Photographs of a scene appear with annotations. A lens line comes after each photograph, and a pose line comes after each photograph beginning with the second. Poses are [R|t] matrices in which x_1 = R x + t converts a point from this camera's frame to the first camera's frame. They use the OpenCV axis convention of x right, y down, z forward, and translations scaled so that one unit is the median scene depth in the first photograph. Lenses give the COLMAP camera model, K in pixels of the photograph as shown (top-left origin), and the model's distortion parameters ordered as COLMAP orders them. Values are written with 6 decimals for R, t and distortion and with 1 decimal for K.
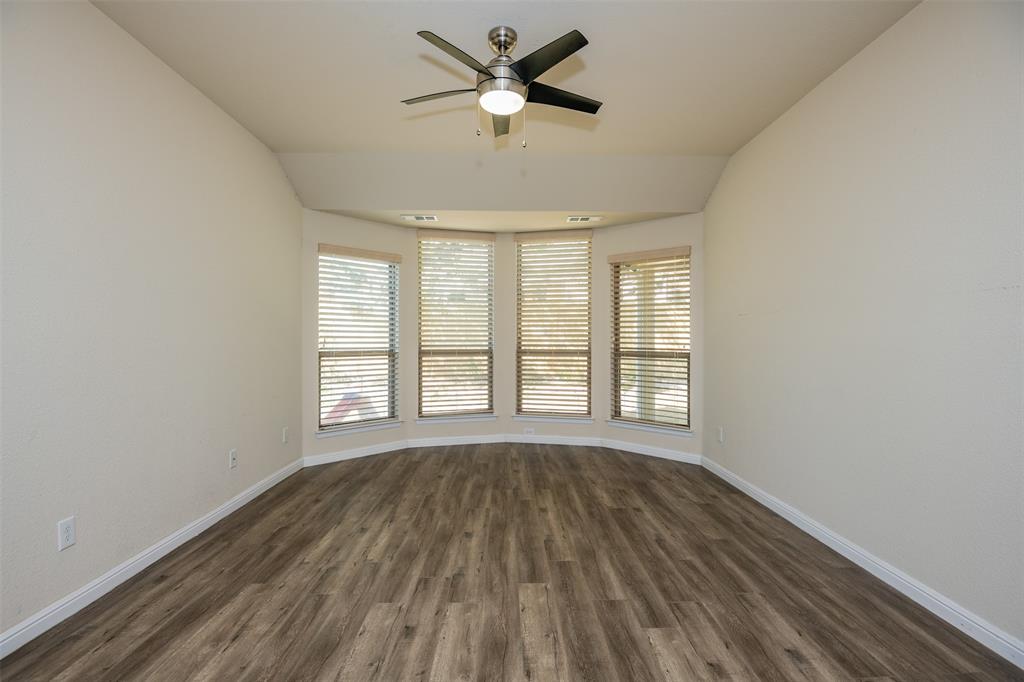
lens RADIAL K [[476.2, 0, 514.6], [0, 476.2, 340.8], [0, 0, 1]] dist [0.005192, -0.020916]
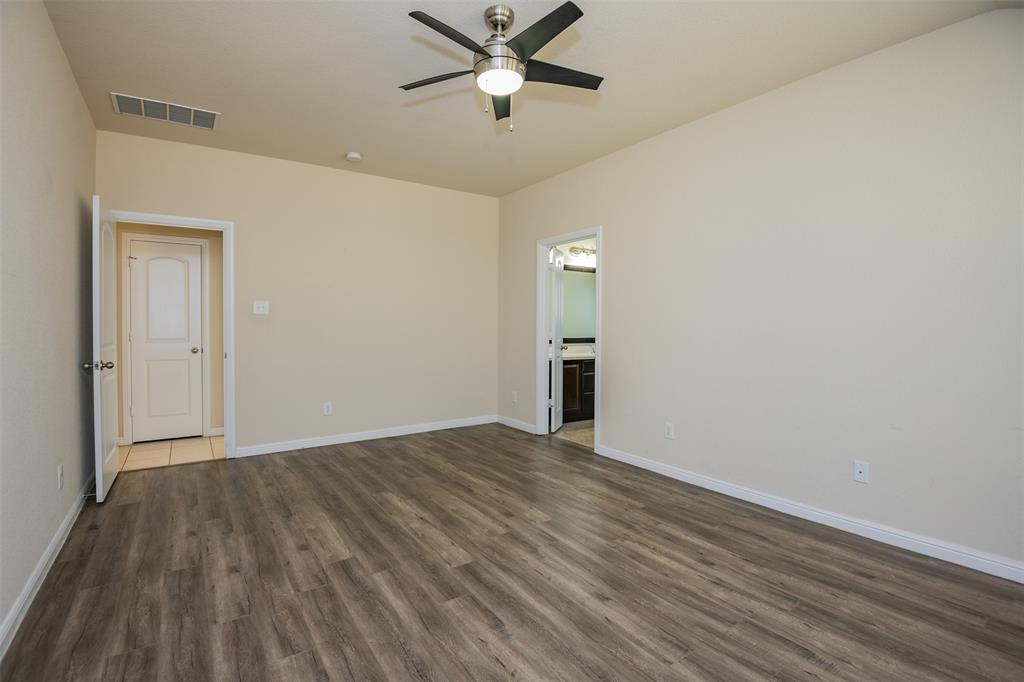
lens RADIAL K [[476.2, 0, 514.6], [0, 476.2, 340.8], [0, 0, 1]] dist [0.005192, -0.020916]
pose [[-0.831220, 0.014126, -0.555763, 0.498050], [-0.005753, 0.999405, 0.034008, -0.007034], [0.555913, 0.031466, -0.830645, 1.848143]]
